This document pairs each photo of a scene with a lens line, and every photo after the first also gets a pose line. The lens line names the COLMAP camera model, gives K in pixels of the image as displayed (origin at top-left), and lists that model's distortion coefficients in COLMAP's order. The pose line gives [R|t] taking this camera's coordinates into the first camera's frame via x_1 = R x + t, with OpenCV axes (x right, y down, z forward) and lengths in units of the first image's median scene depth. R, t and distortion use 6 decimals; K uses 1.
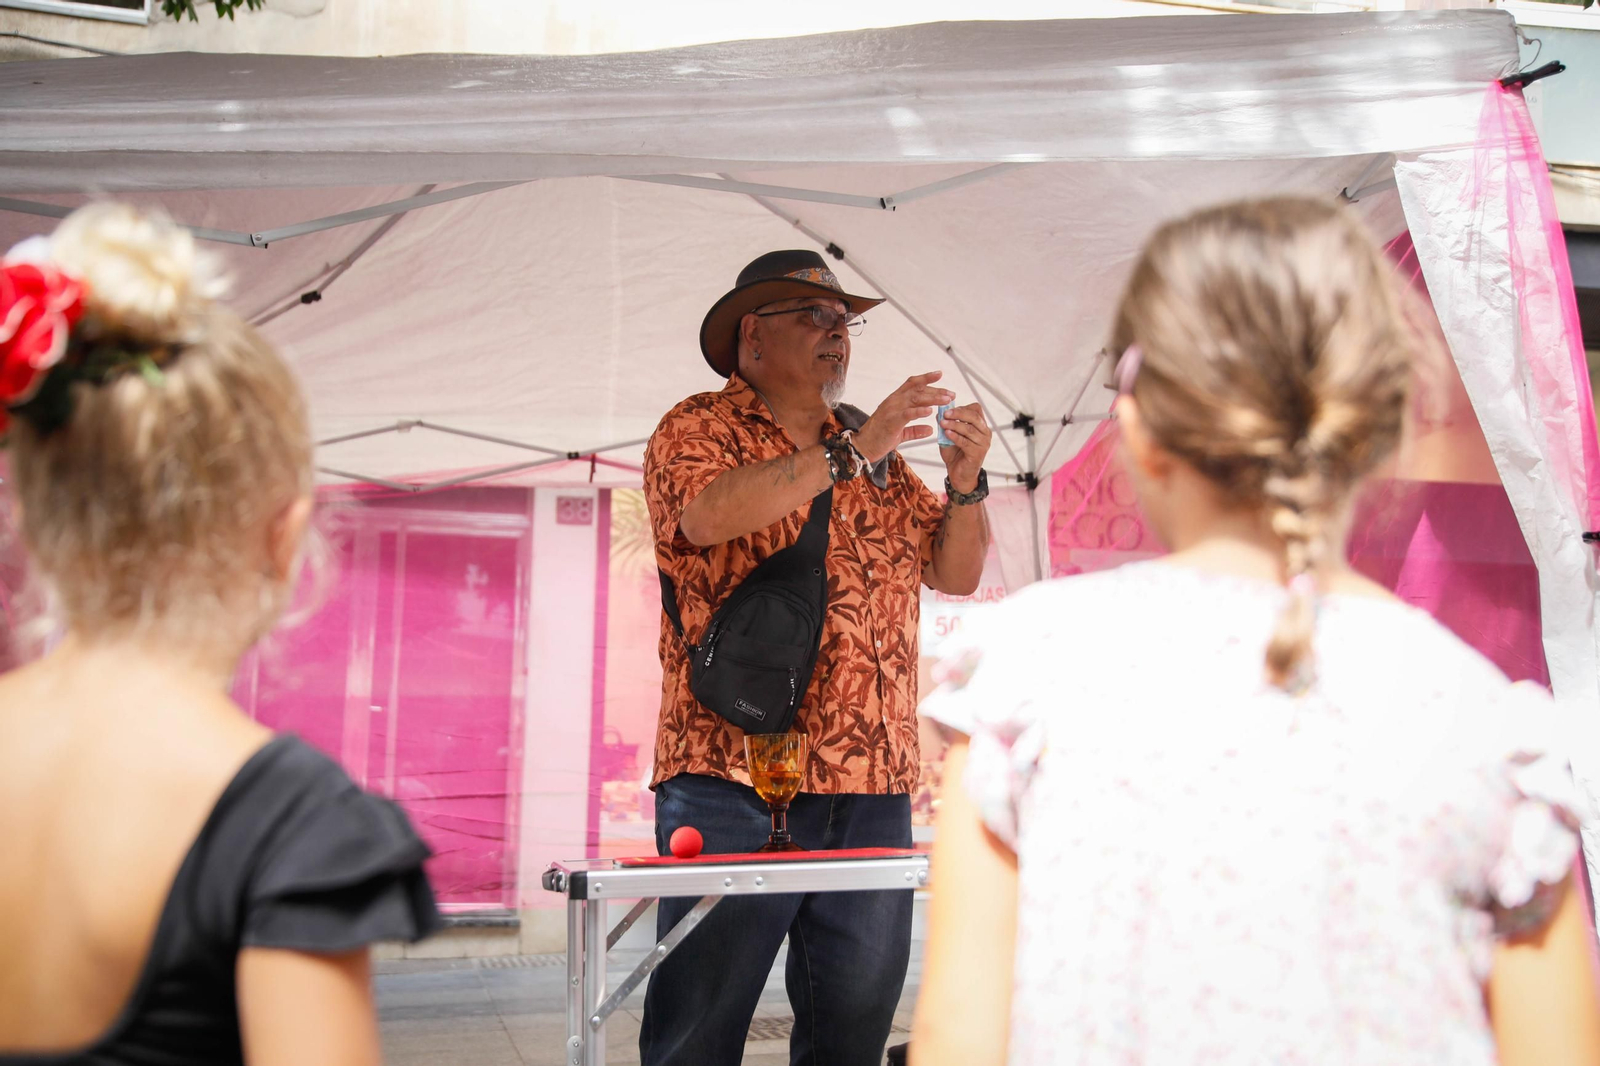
lens RADIAL K [[1784.4, 0, 800.0], [0, 1784.4, 533.0], [0, 0, 1]] dist [-0.000460, 0.420282]
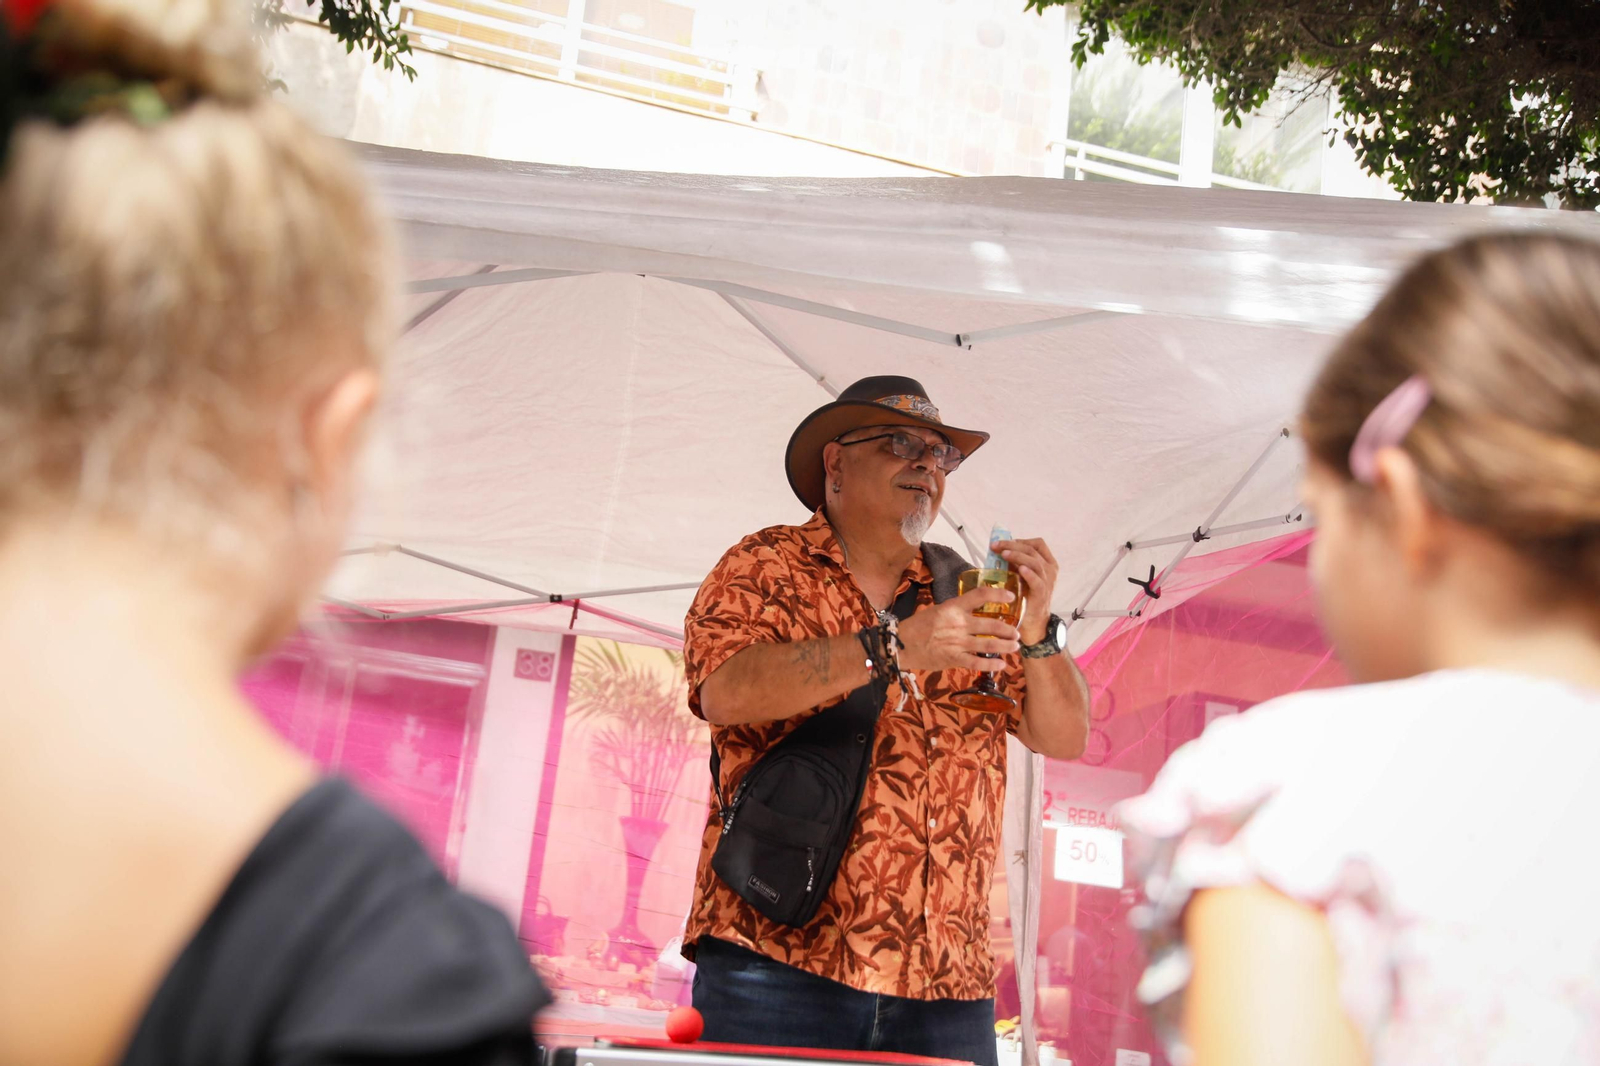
lens RADIAL K [[1785.9, 0, 800.5], [0, 1785.9, 492.2], [0, 0, 1]] dist [0.007050, 0.450181]
pose [[0.994252, 0.105626, 0.017486, -0.041807], [-0.102548, 0.986462, -0.127968, 0.018402], [-0.030766, 0.125439, 0.991624, 0.096860]]
